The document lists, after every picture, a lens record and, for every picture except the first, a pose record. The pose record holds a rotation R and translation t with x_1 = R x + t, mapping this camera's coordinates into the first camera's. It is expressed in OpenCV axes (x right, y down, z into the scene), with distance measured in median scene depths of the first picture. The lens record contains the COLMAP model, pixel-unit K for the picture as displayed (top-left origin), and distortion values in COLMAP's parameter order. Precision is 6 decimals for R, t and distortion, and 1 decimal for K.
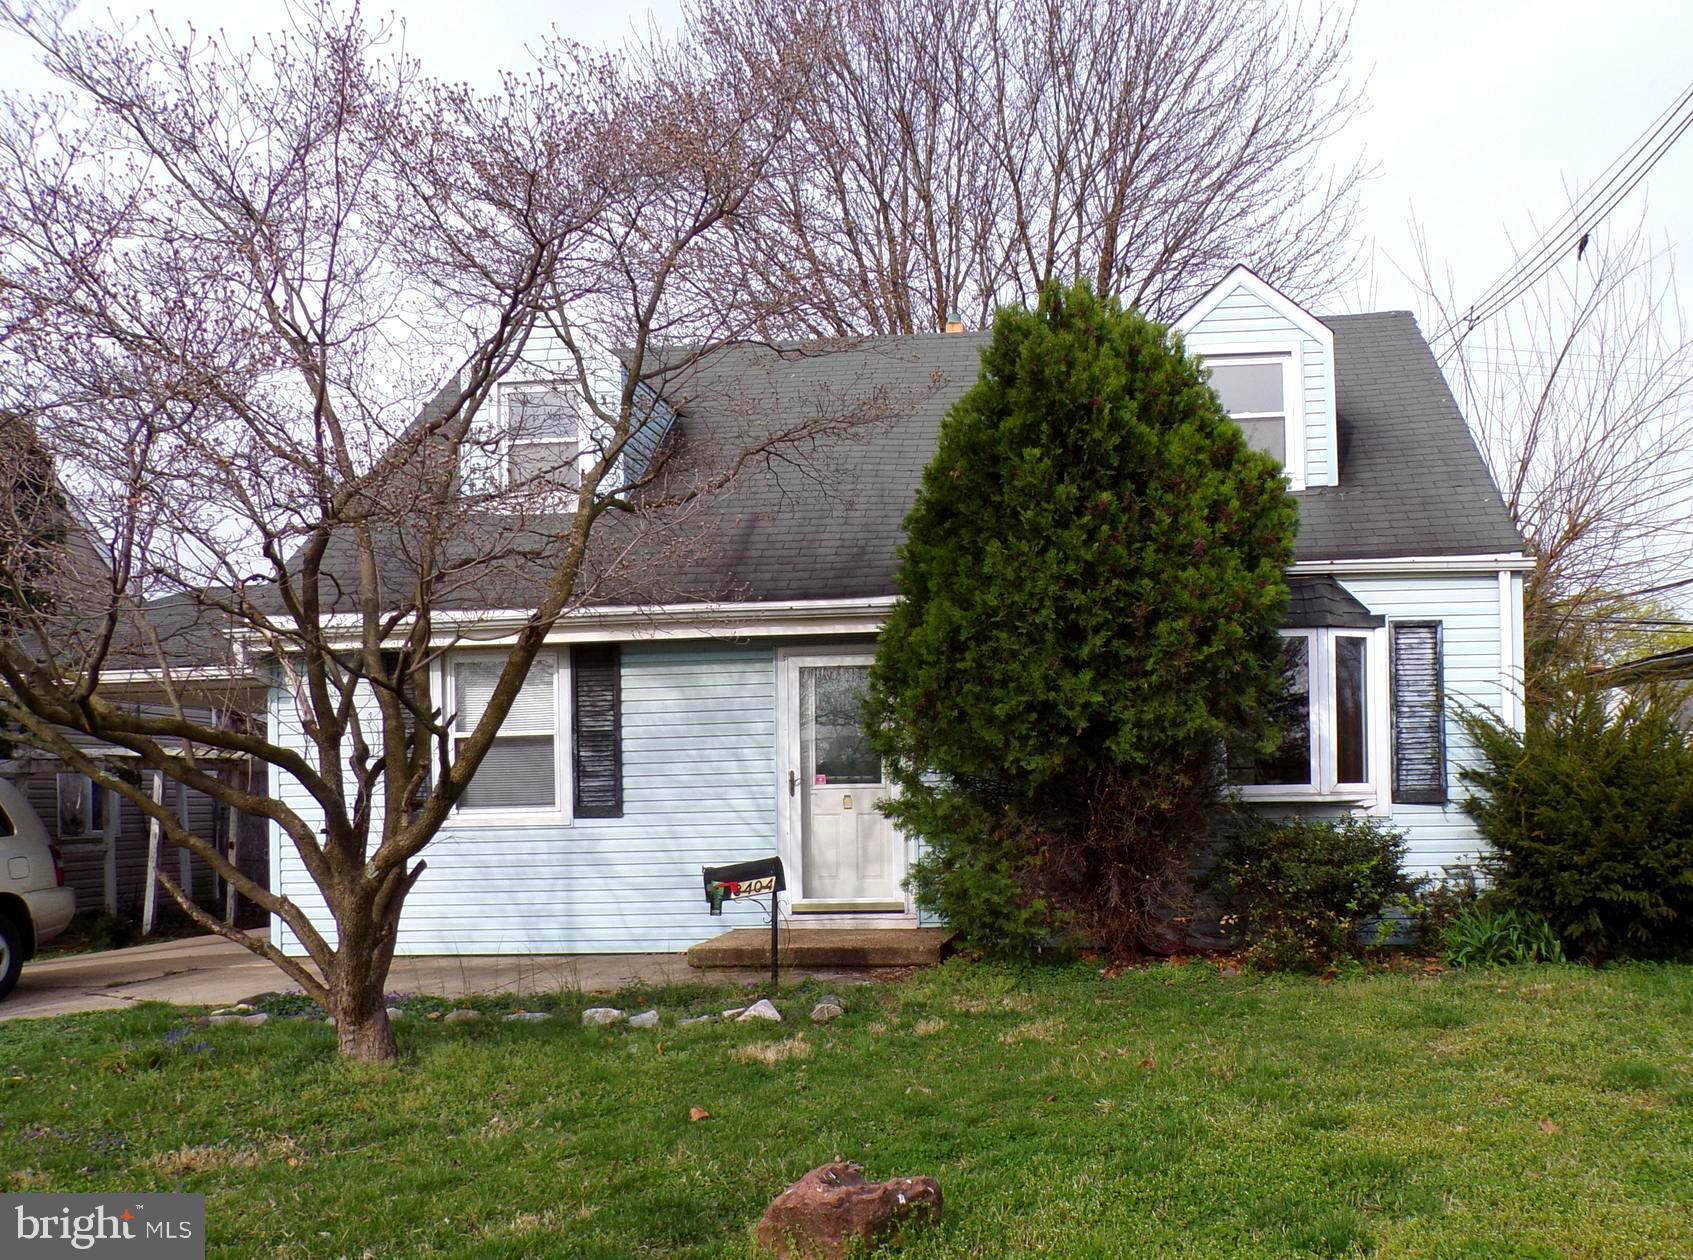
lens RADIAL K [[1158.2, 0, 781.6], [0, 1158.2, 664.0], [0, 0, 1]] dist [-0.014977, 0.021211]
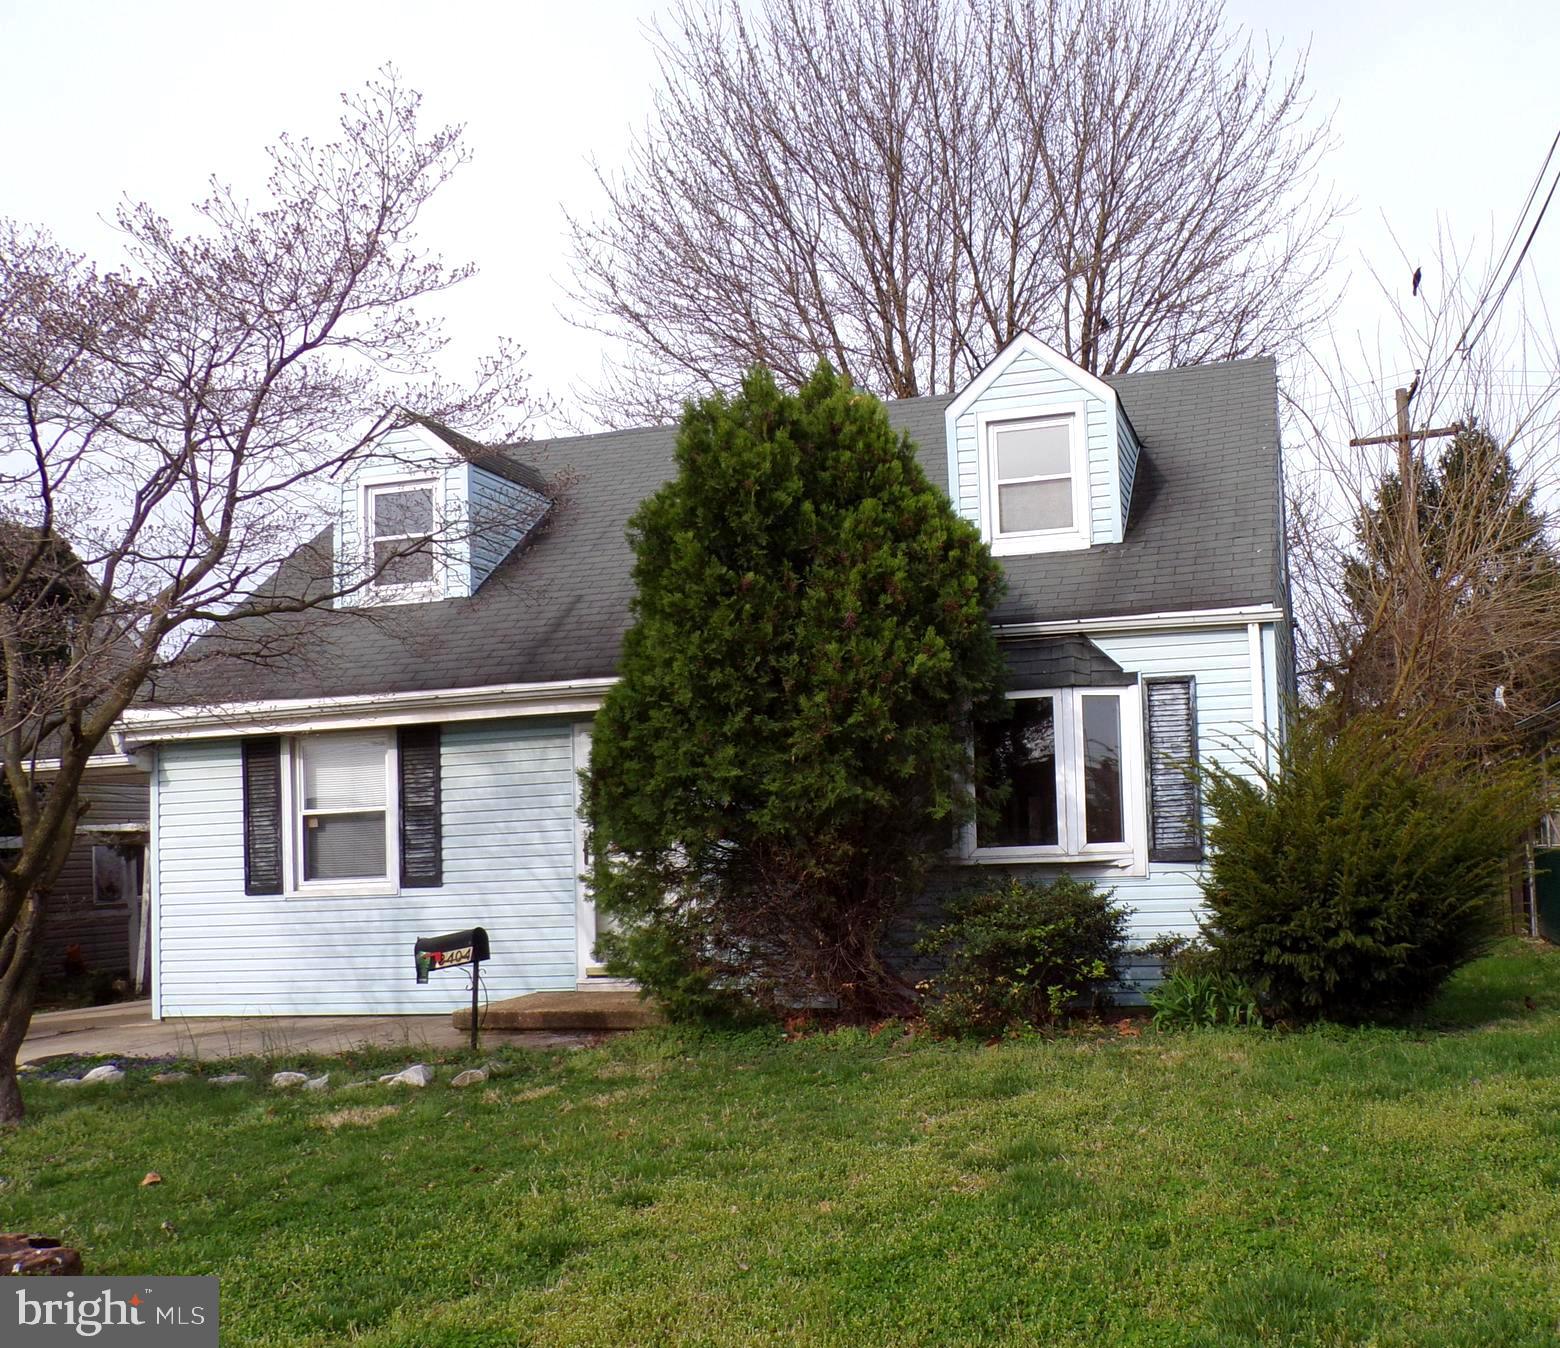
lens RADIAL K [[1122.0, 0, 783.4], [0, 1122.0, 681.3], [0, 0, 1]] dist [-0.017938, 0.009444]
pose [[0.991906, -0.038762, -0.120913, 0.338748], [0.035032, 0.998847, -0.032829, -0.013637], [0.122047, 0.028327, 0.992120, 0.004821]]
